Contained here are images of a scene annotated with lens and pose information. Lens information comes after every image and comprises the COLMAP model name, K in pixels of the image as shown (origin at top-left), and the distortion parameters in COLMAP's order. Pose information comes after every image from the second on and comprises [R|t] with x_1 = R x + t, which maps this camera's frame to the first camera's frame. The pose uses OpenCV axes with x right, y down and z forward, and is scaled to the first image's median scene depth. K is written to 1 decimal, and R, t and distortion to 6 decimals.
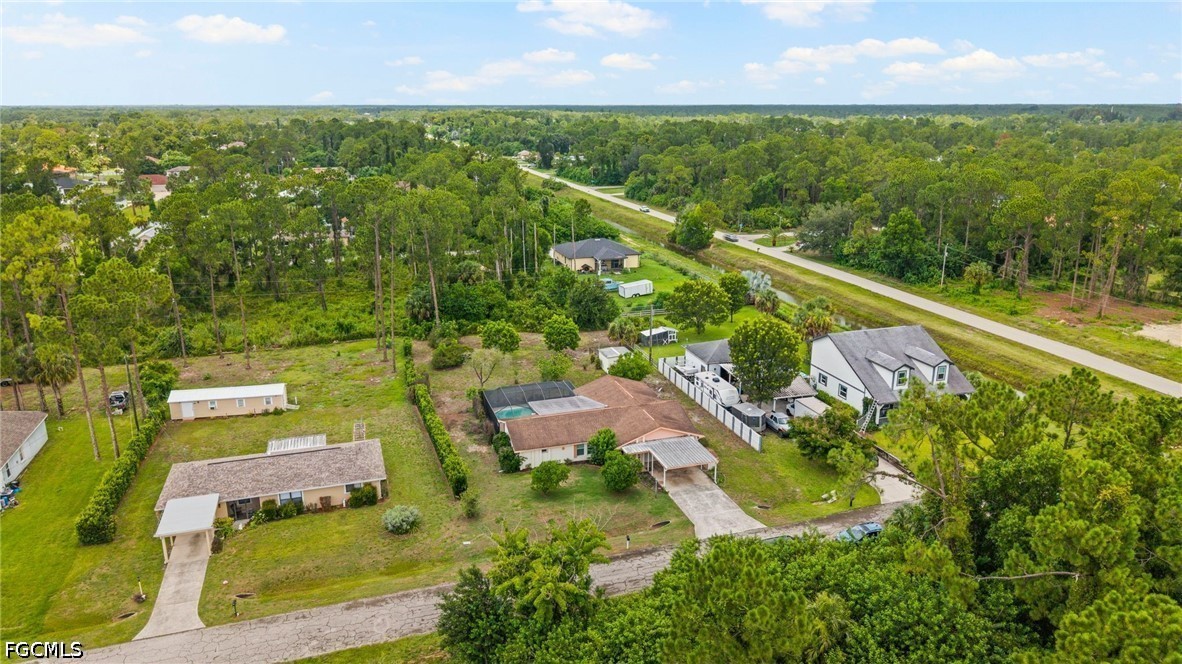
lens RADIAL K [[777.7, 0, 591.0], [0, 777.7, 332.0], [0, 0, 1]] dist [0.041639, -0.040626]
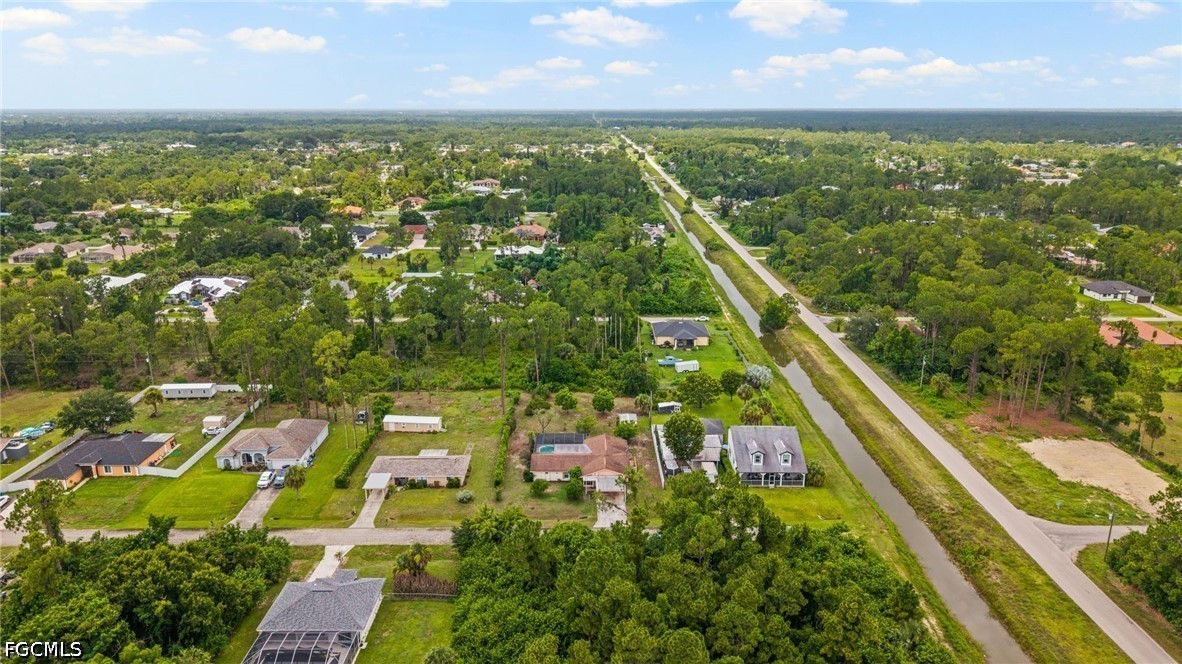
lens RADIAL K [[761.3, 0, 591.0], [0, 761.3, 332.0], [0, 0, 1]] dist [0.083204, -0.000746]
pose [[0.953824, 0.083570, -0.288505, 0.472609], [-0.085764, 0.996303, 0.005052, -0.180612], [0.287861, 0.019924, 0.957465, -0.665638]]
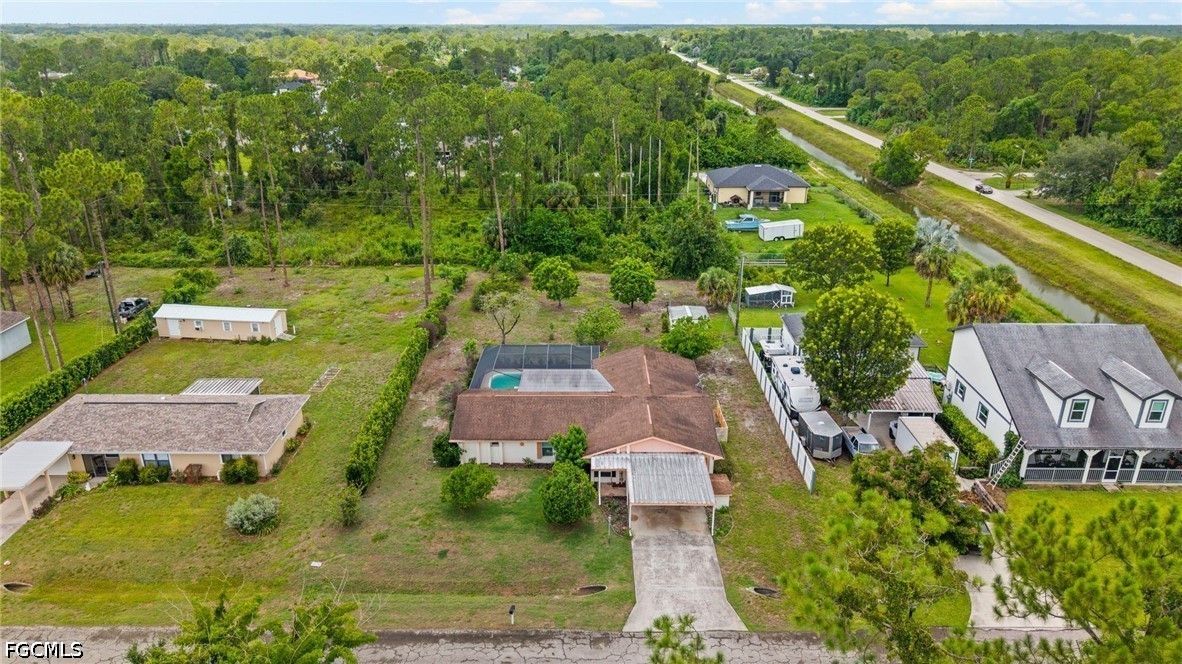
lens RADIAL K [[790.7, 0, 591.0], [0, 790.7, 332.0], [0, 0, 1]] dist [0.005065, 0.002005]
pose [[0.950755, 0.115654, -0.287556, 0.190165], [-0.089574, 0.990712, 0.102302, -0.029420], [0.296717, -0.071507, 0.952285, 0.275544]]
